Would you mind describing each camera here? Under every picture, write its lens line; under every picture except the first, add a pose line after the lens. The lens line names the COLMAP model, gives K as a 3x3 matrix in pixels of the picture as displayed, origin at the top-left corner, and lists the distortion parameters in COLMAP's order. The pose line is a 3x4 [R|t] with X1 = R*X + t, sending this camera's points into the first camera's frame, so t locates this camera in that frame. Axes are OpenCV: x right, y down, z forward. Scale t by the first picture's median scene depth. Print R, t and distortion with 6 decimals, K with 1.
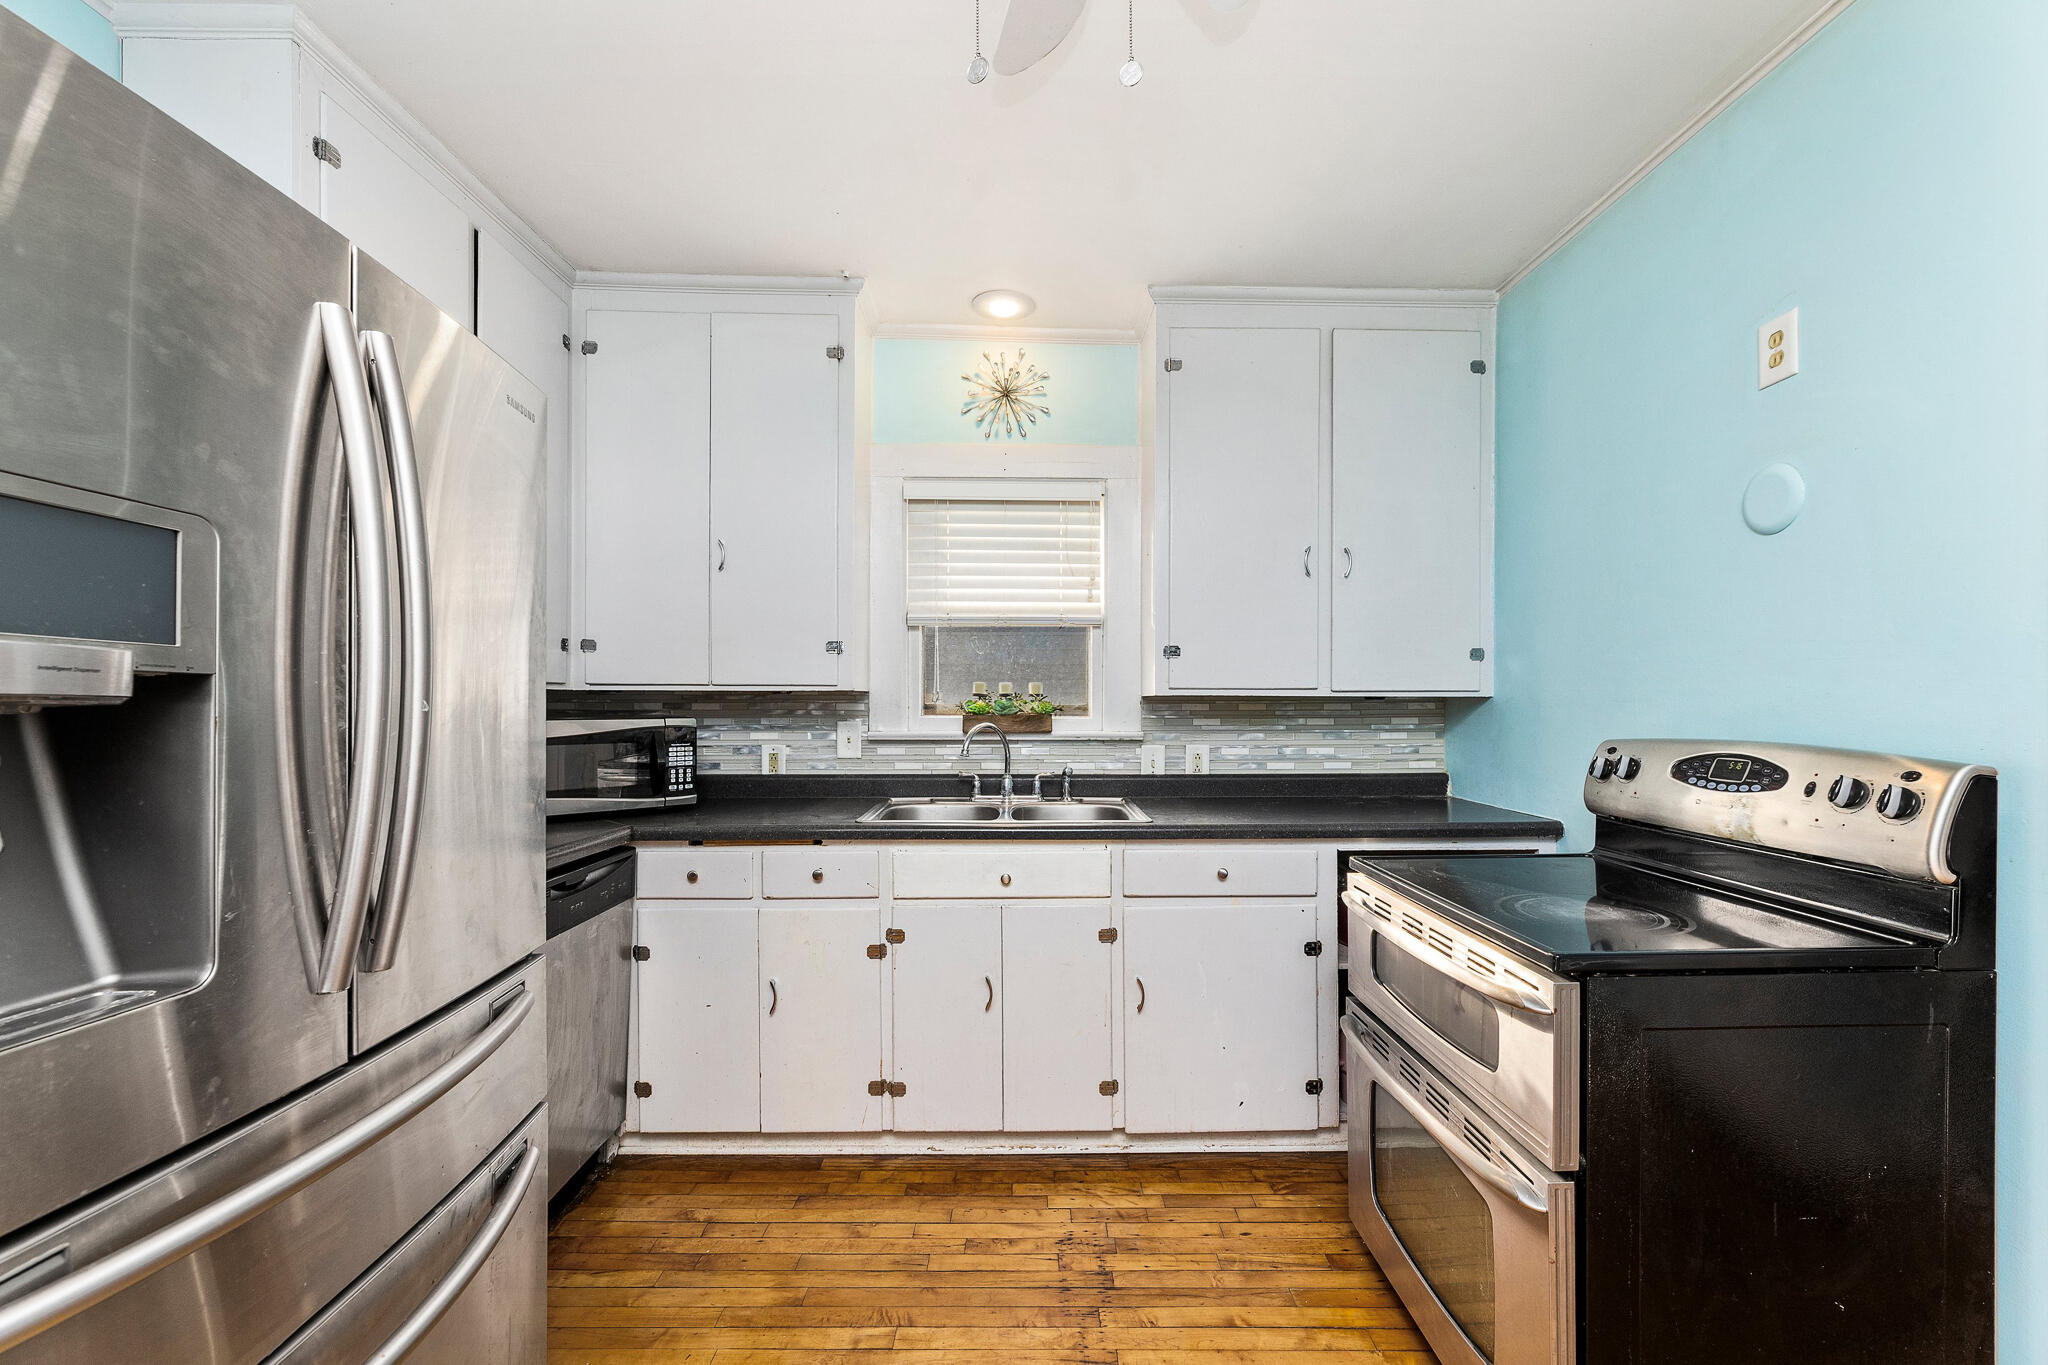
lens RADIAL K [[838.2, 0, 1023.3], [0, 838.2, 704.1], [0, 0, 1]] dist [-0.002423, 0.000846]
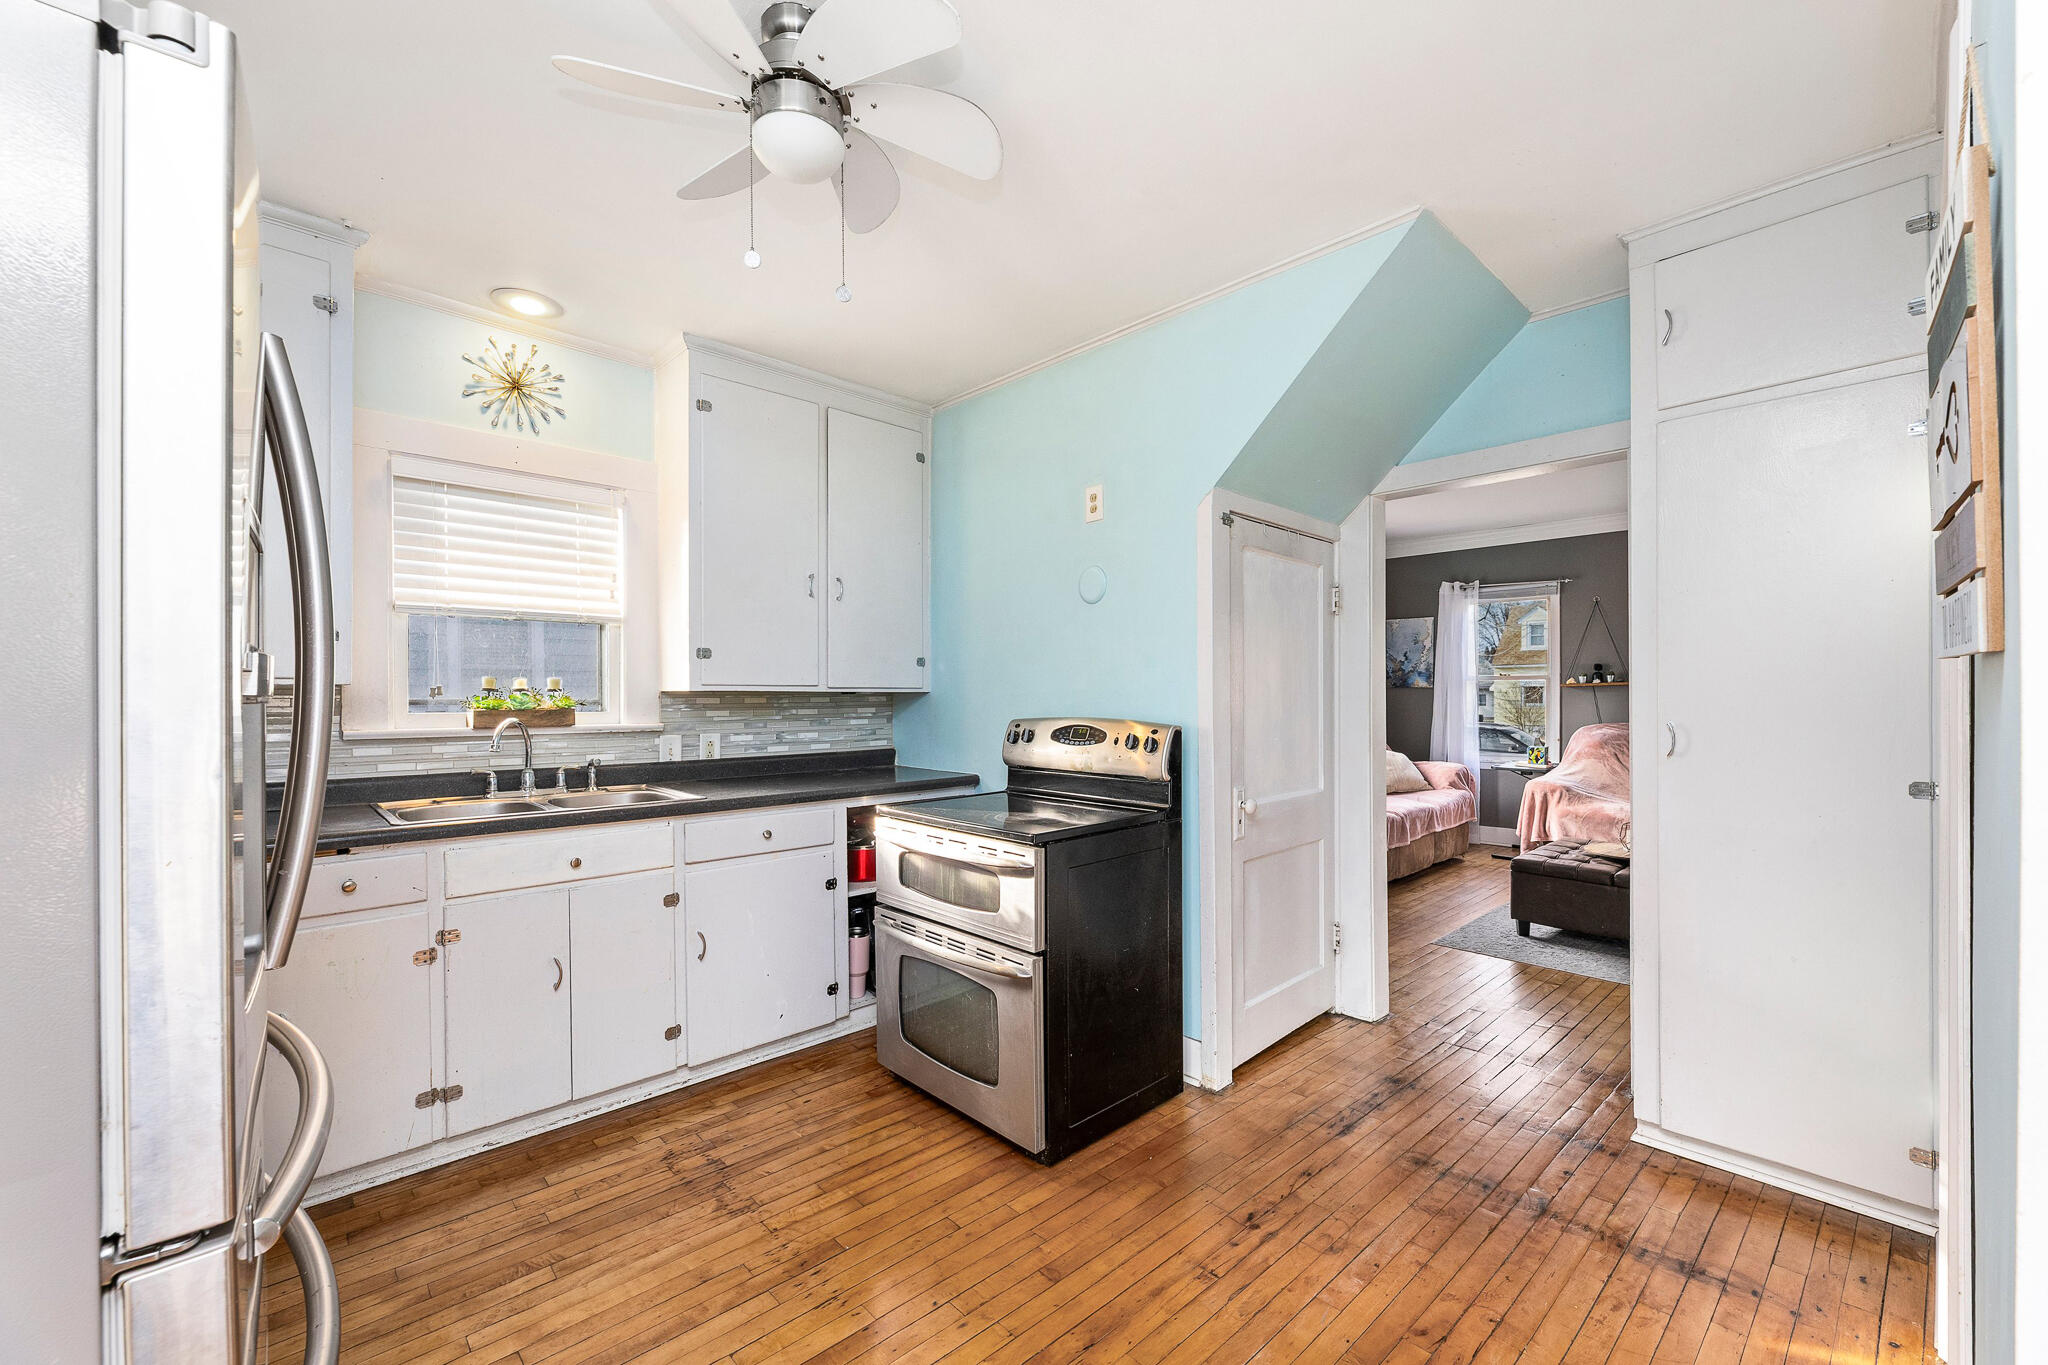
lens RADIAL K [[838.2, 0, 1021.6], [0, 838.2, 689.8], [0, 0, 1]] dist [-0.002423, 0.000846]
pose [[0.739012, 0.002914, 0.673685, -0.318453], [0.002615, 0.999971, -0.007194, -0.002573], [-0.673687, 0.007078, 0.738983, -0.173121]]
